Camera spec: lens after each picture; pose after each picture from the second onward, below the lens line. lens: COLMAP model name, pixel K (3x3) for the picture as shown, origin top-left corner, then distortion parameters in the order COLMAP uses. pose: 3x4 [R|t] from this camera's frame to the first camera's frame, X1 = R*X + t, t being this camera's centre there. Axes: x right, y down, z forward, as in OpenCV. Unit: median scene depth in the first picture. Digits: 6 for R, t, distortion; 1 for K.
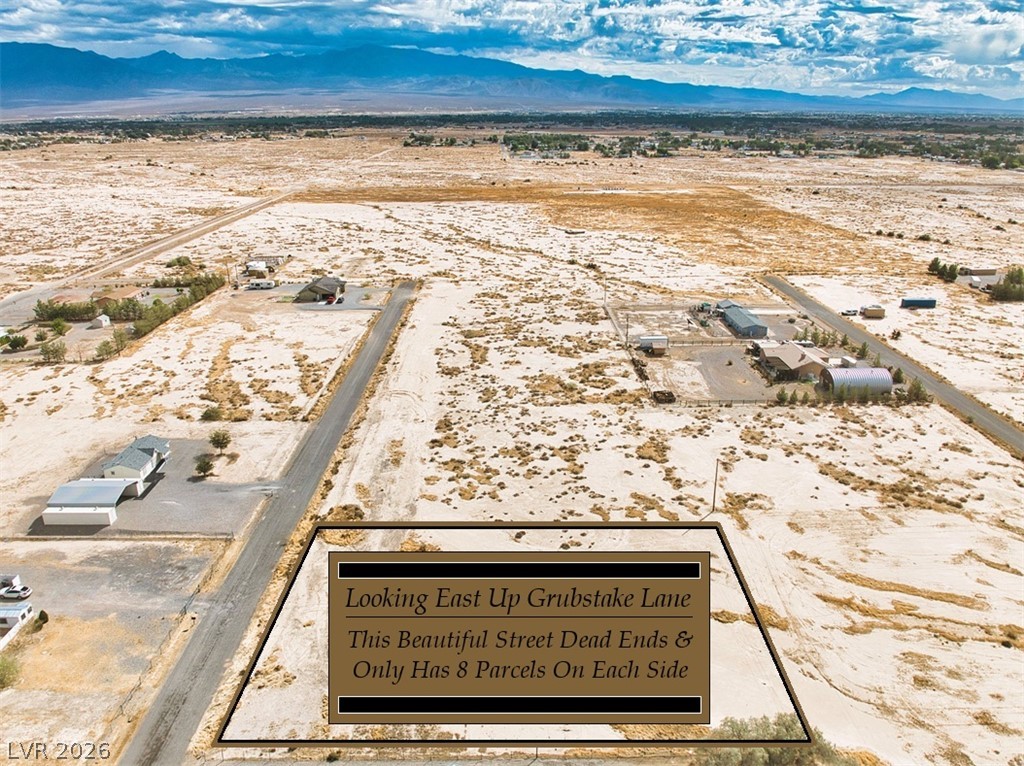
lens RADIAL K [[735.2, 0, 517.3], [0, 735.2, 414.2], [0, 0, 1]] dist [-0.035612, -0.004111]
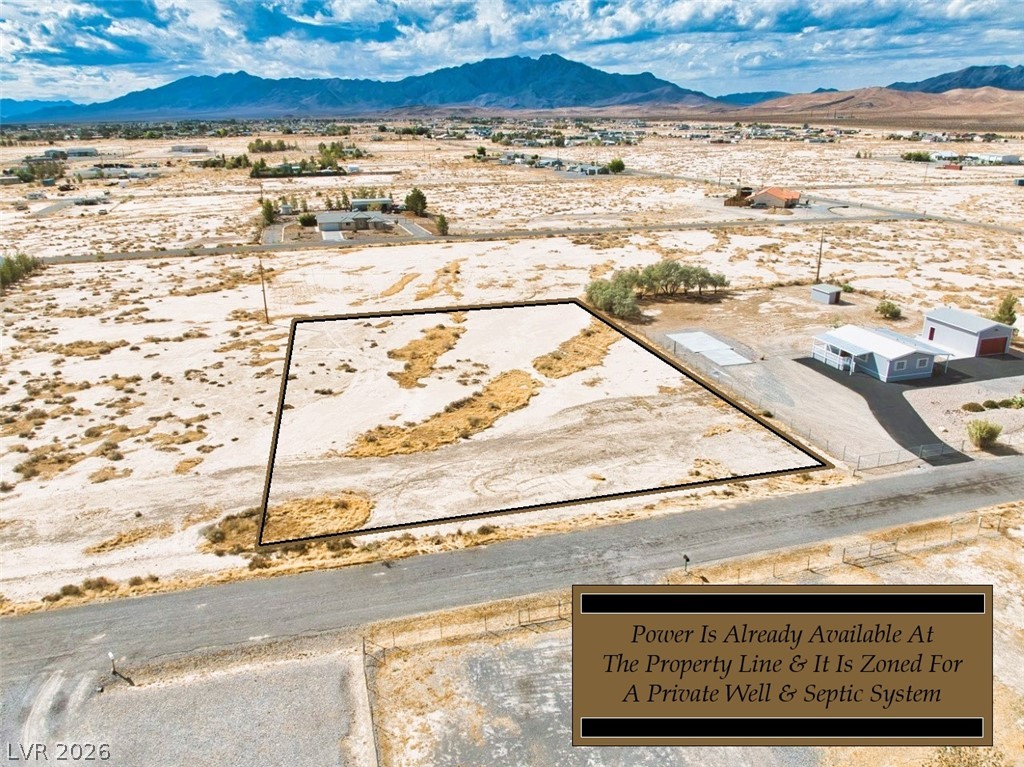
lens RADIAL K [[755.6, 0, 512.0], [0, 755.6, 383.5], [0, 0, 1]] dist [-0.044531, -0.003917]
pose [[-0.257880, -0.321022, 0.911286, -0.492738], [0.371483, 0.837741, 0.400238, -0.046431], [-0.891907, 0.441741, -0.096782, 0.633789]]
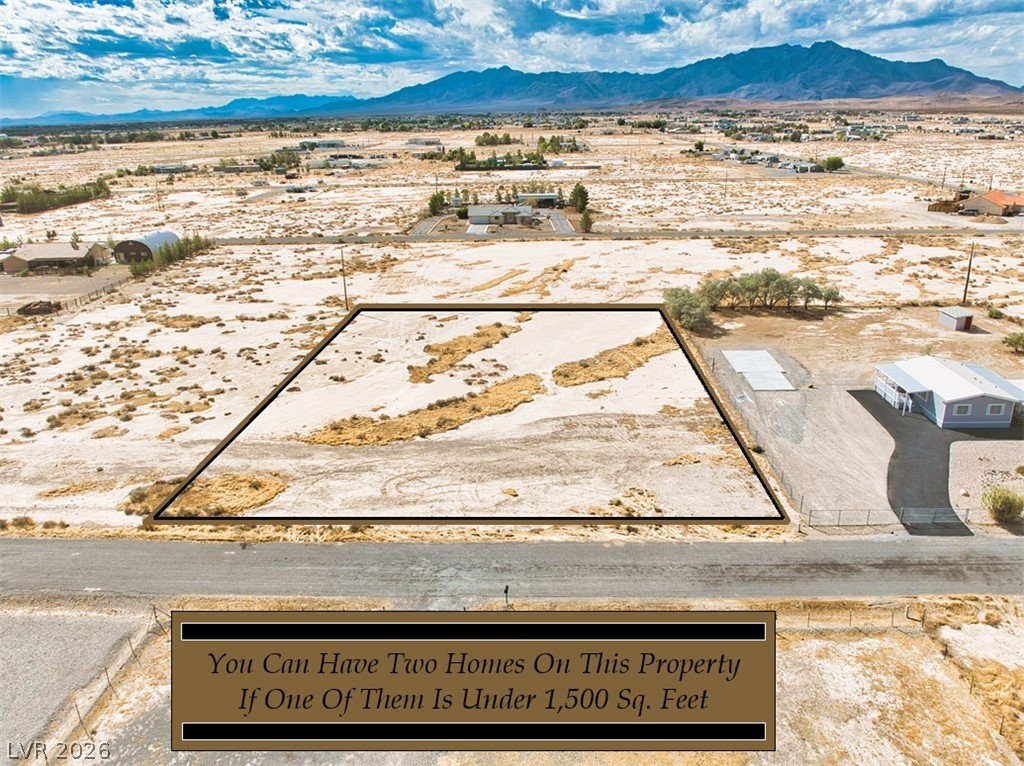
lens RADIAL K [[767.9, 0, 510.4], [0, 767.9, 382.2], [0, 0, 1]] dist [-0.043342, -0.004970]
pose [[0.055833, -0.331921, 0.941654, -0.501263], [0.395914, 0.873168, 0.284306, 0.011748], [-0.916588, 0.356941, 0.180164, 0.491720]]
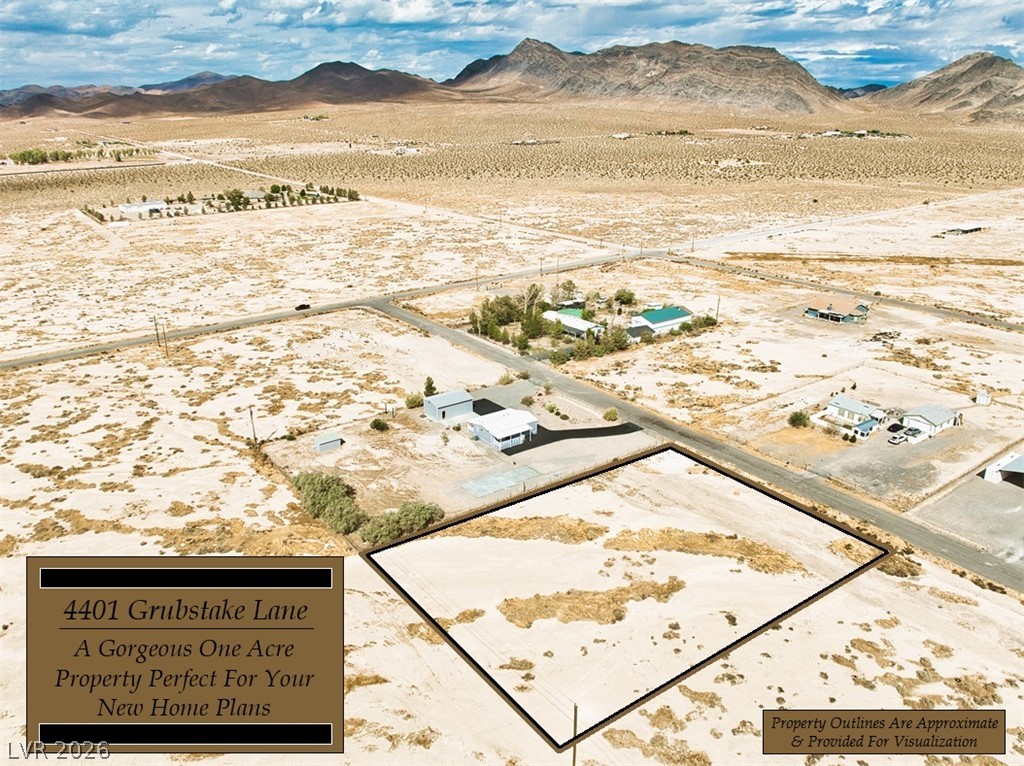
lens RADIAL K [[735.2, 0, 517.3], [0, 735.2, 414.2], [0, 0, 1]] dist [-0.035612, -0.004111]
pose [[-0.815505, 0.227329, -0.532234, 0.404744], [-0.210681, 0.739923, 0.638849, -0.331646], [0.539040, 0.633116, -0.555517, 0.825264]]
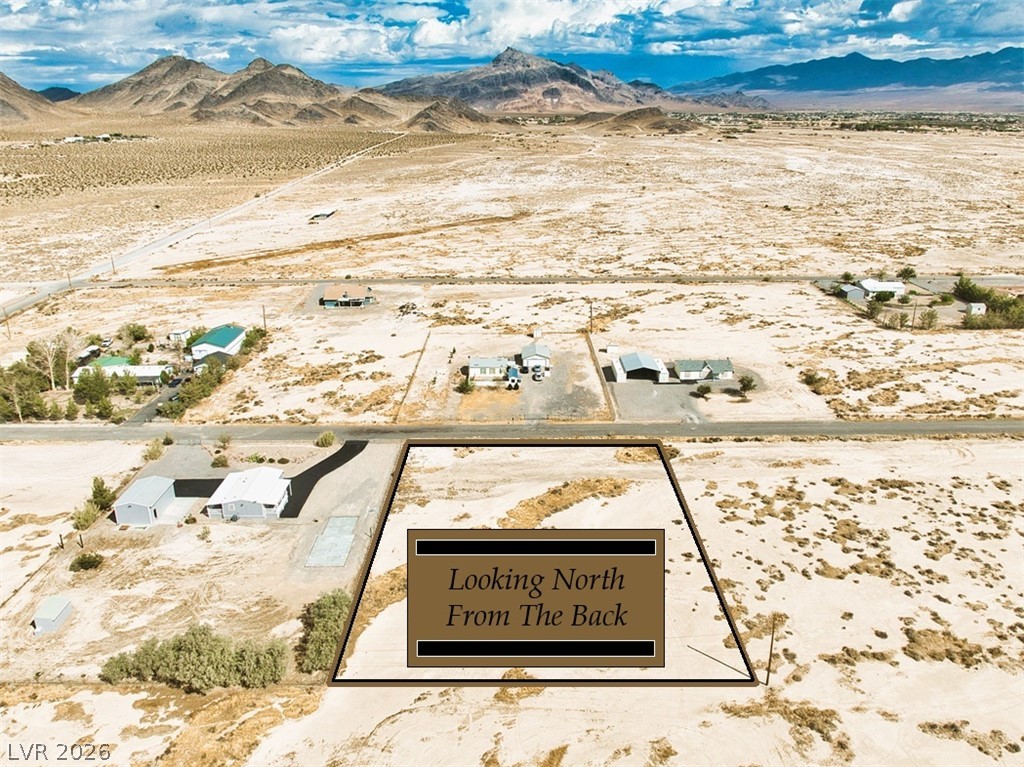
lens RADIAL K [[714.8, 0, 514.5], [0, 714.8, 456.3], [0, 0, 1]] dist [-0.026308, -0.009433]
pose [[-0.008313, 0.439670, -0.898121, 0.568855], [-0.372453, 0.832165, 0.410829, -0.169030], [0.928014, 0.337923, 0.156838, 0.450073]]
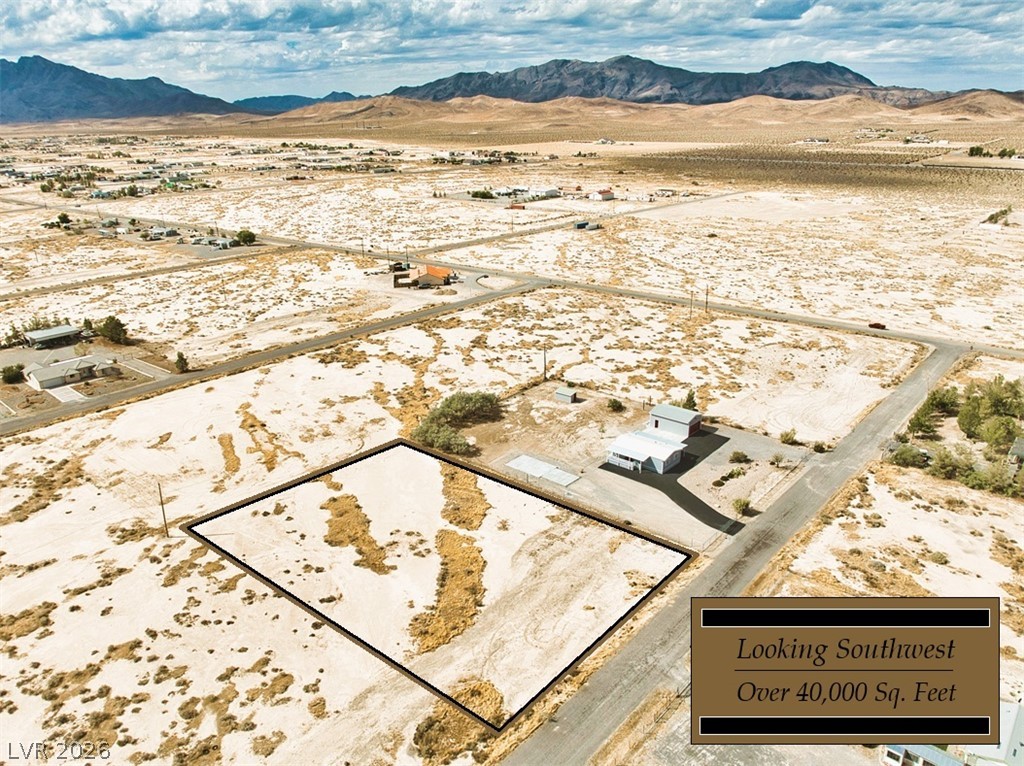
lens RADIAL K [[742.0, 0, 513.4], [0, 742.0, 406.6], [0, 0, 1]] dist [-0.037031, -0.005462]
pose [[-0.749645, -0.234123, 0.619046, -0.450204], [0.259471, 0.756500, 0.600319, -0.329646], [-0.608857, 0.610650, -0.506359, 0.817870]]
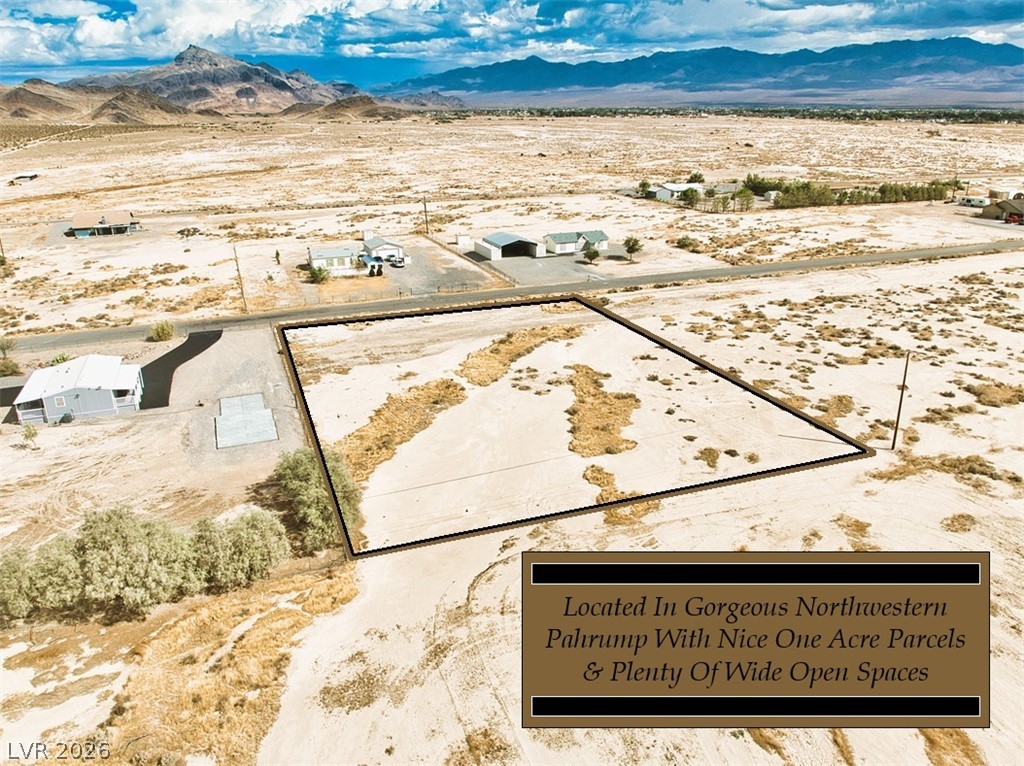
lens RADIAL K [[742.0, 0, 513.4], [0, 742.0, 406.6], [0, 0, 1]] dist [-0.037031, -0.005462]
pose [[0.353365, 0.351924, -0.866765, 0.472864], [-0.347652, 0.909586, 0.227578, 0.055567], [0.868488, 0.220914, 0.443763, 0.365555]]
